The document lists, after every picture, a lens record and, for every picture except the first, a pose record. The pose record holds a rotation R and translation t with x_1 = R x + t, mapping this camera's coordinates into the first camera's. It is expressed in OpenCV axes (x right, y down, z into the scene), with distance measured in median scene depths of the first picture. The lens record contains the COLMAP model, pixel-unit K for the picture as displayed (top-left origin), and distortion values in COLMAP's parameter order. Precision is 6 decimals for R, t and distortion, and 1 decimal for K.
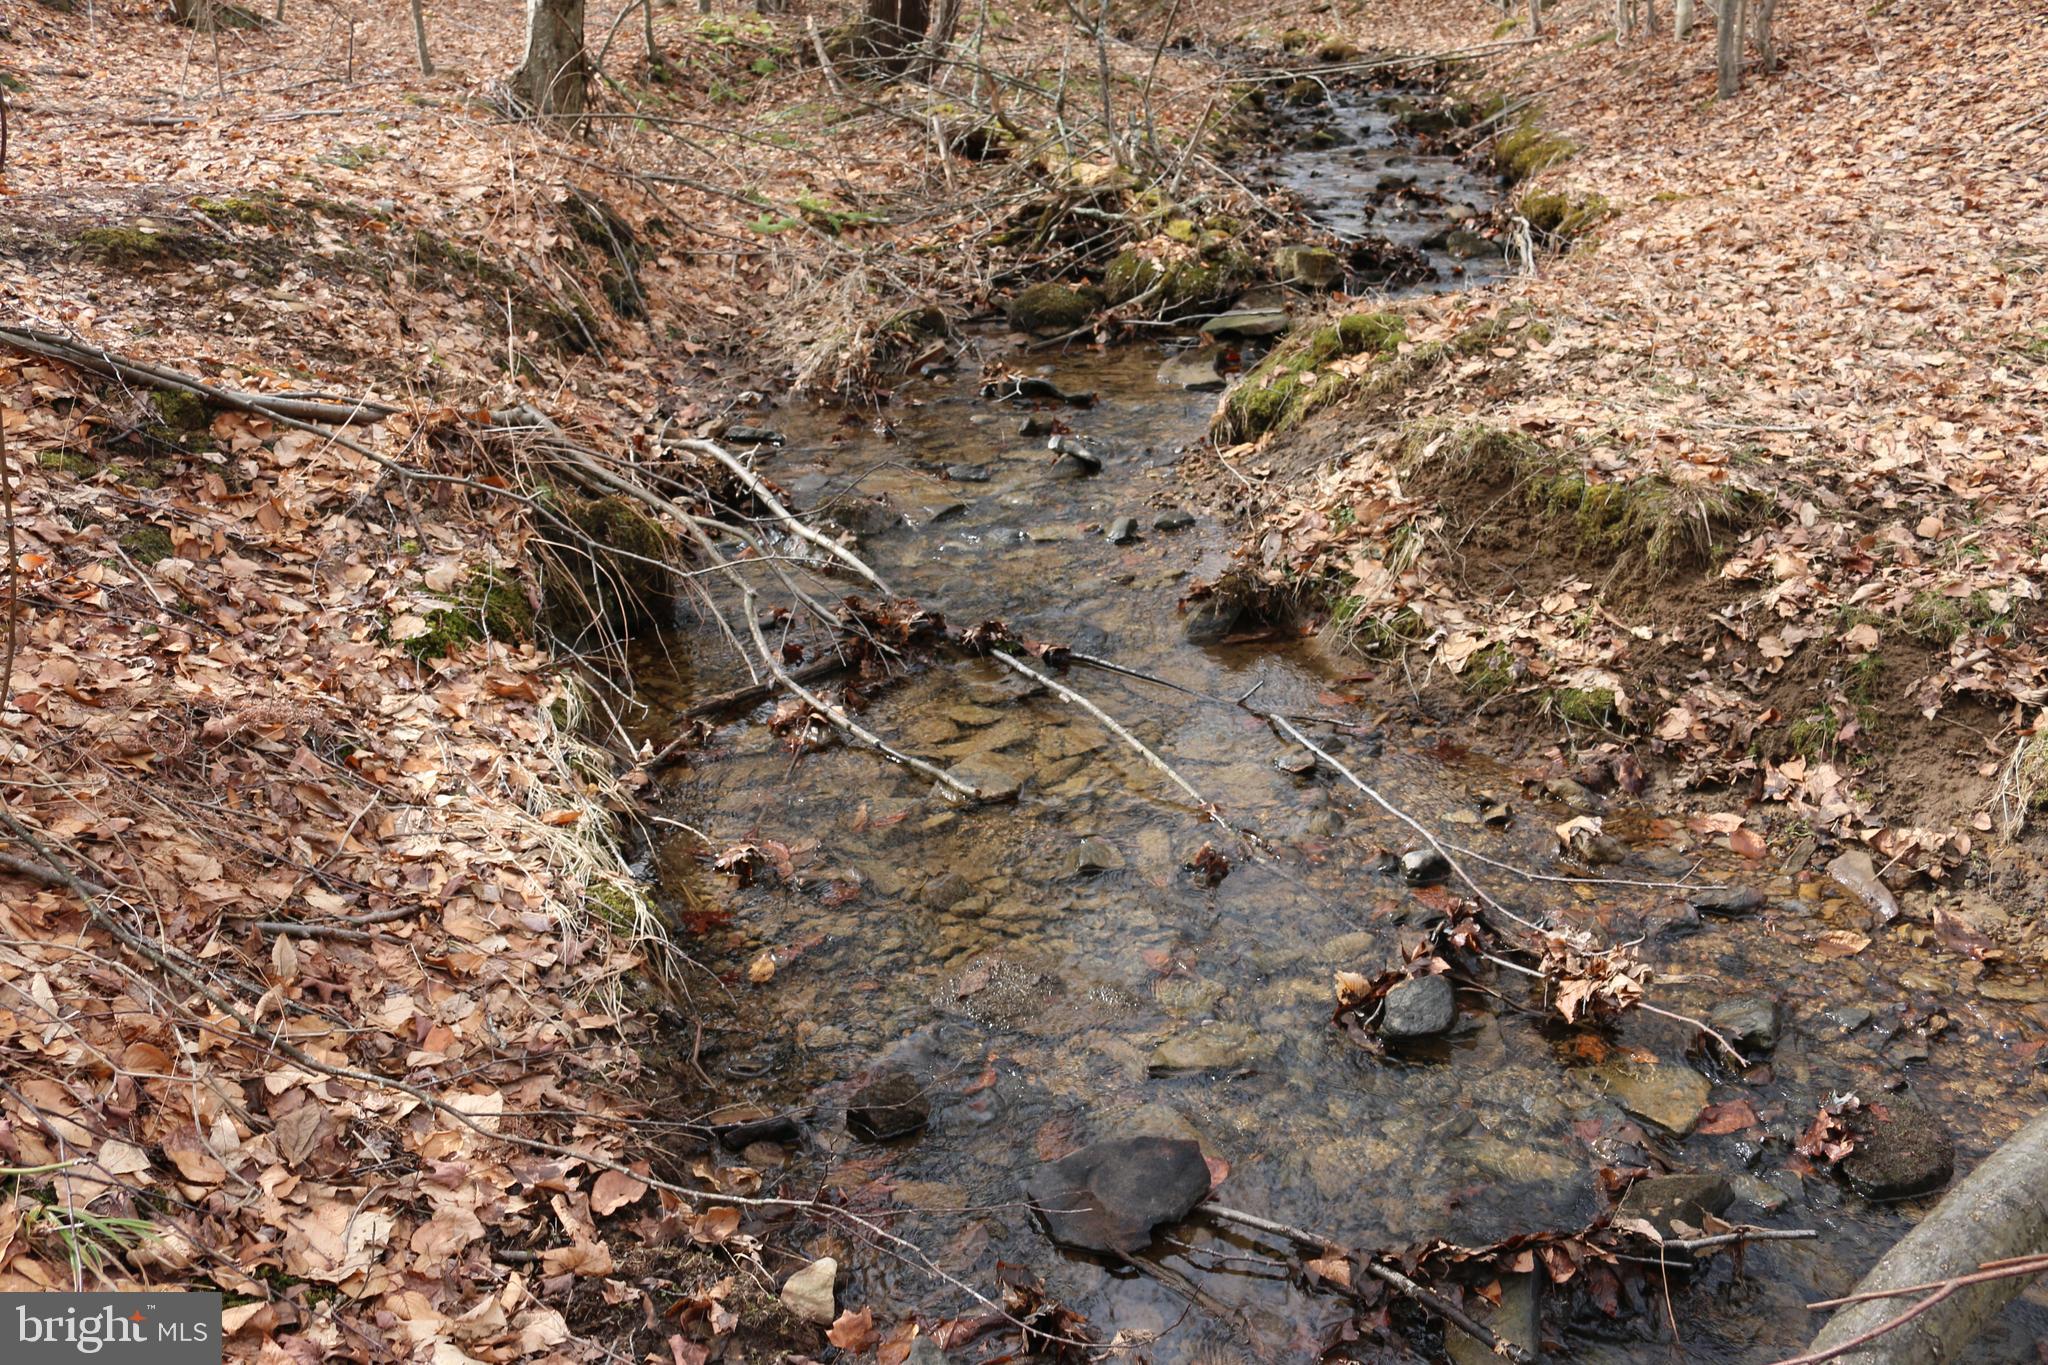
lens RADIAL K [[1705.0, 0, 1023.2], [0, 1705.0, 679.1], [0, 0, 1]] dist [-0.134857, 0.110392]
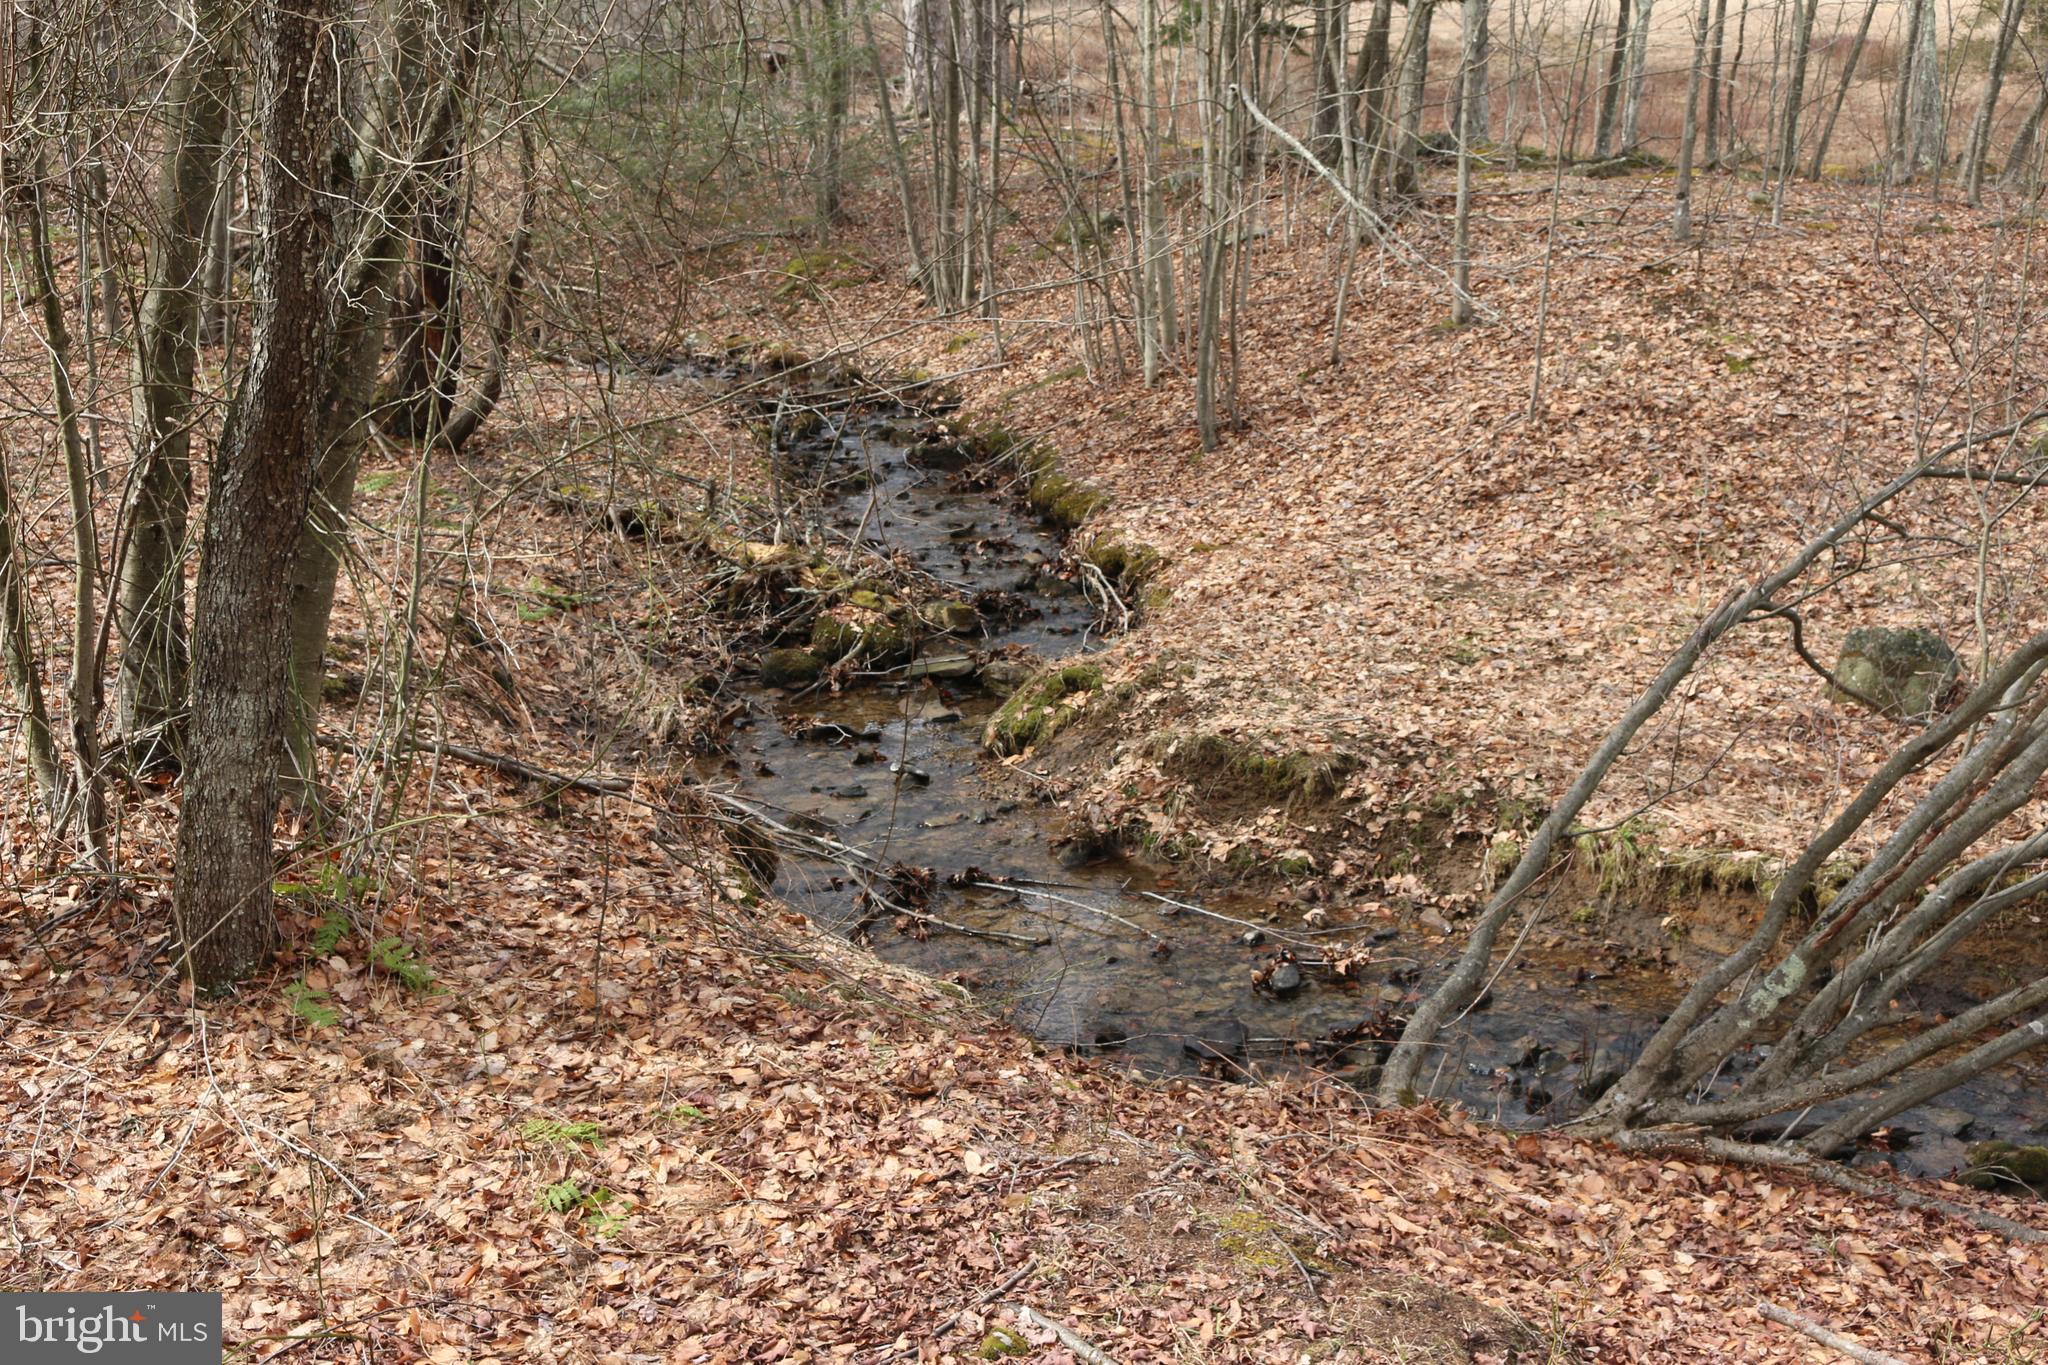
lens RADIAL K [[2254.2, 0, 1021.4], [0, 2254.2, 689.4], [0, 0, 1]] dist [-0.071664, 0.000000]
pose [[0.932251, -0.083770, 0.351982, -0.759384], [0.138315, 0.981450, -0.132758, 0.100671], [-0.334332, 0.172448, 0.926544, -1.207935]]
